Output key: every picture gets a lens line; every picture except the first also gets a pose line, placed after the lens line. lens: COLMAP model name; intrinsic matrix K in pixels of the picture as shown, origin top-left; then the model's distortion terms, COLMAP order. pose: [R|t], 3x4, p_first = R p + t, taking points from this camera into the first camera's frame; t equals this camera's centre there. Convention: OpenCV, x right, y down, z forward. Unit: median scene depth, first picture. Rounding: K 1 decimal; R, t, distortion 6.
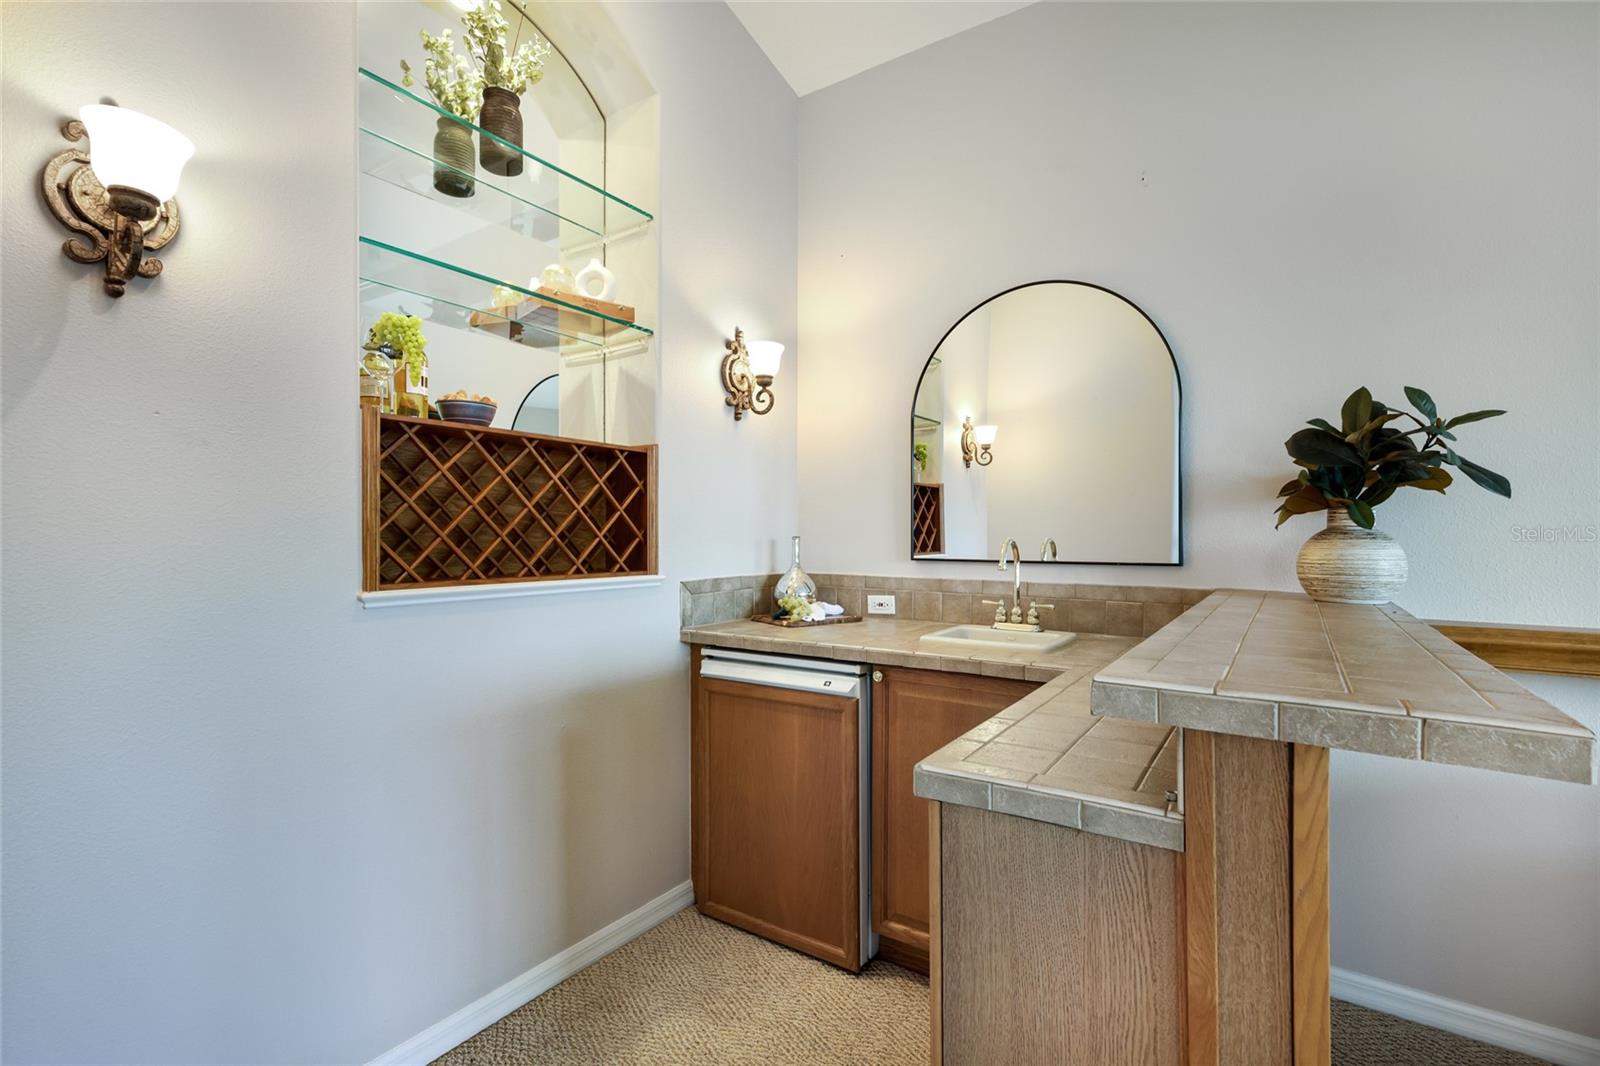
lens RADIAL K [[719.2, 0, 796.0], [0, 719.2, 529.2], [0, 0, 1]] dist [0.022446, -0.000345]
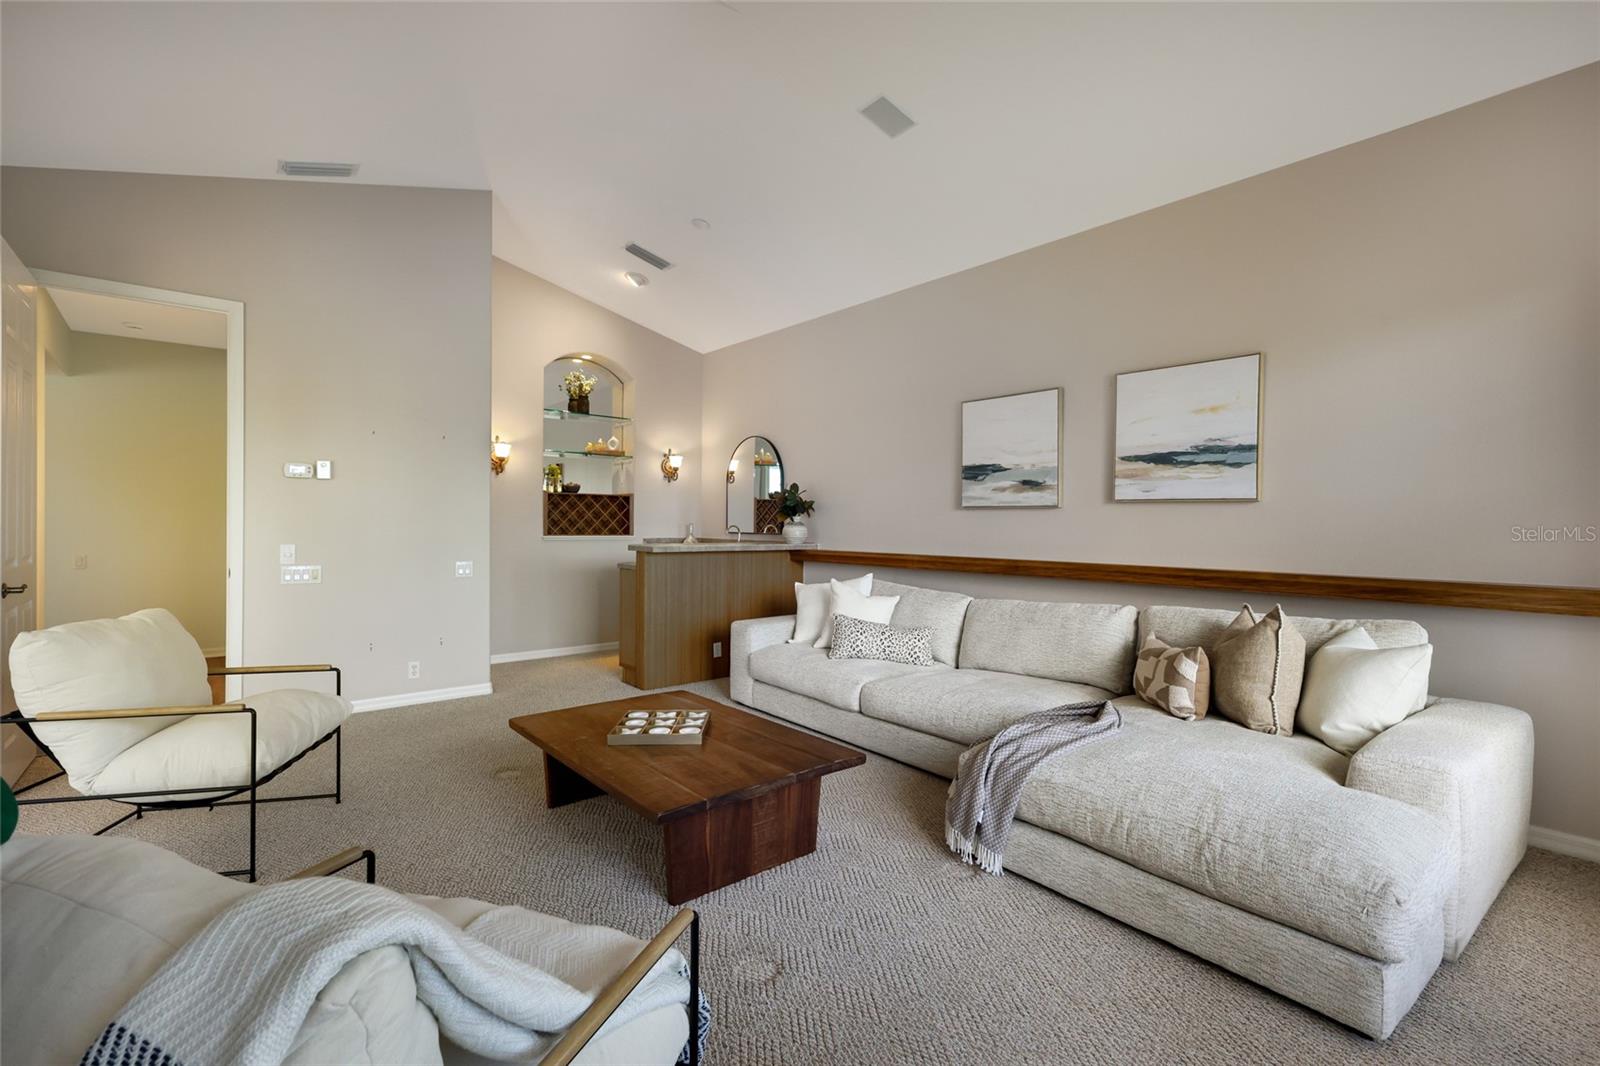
lens RADIAL K [[719.2, 0, 803.7], [0, 719.2, 531.3], [0, 0, 1]] dist [0.022446, -0.000345]
pose [[0.956675, 0.013107, -0.290864, 1.470696], [-0.007791, 0.999781, 0.019429, -0.022839], [0.291054, -0.016321, 0.956567, -1.824580]]
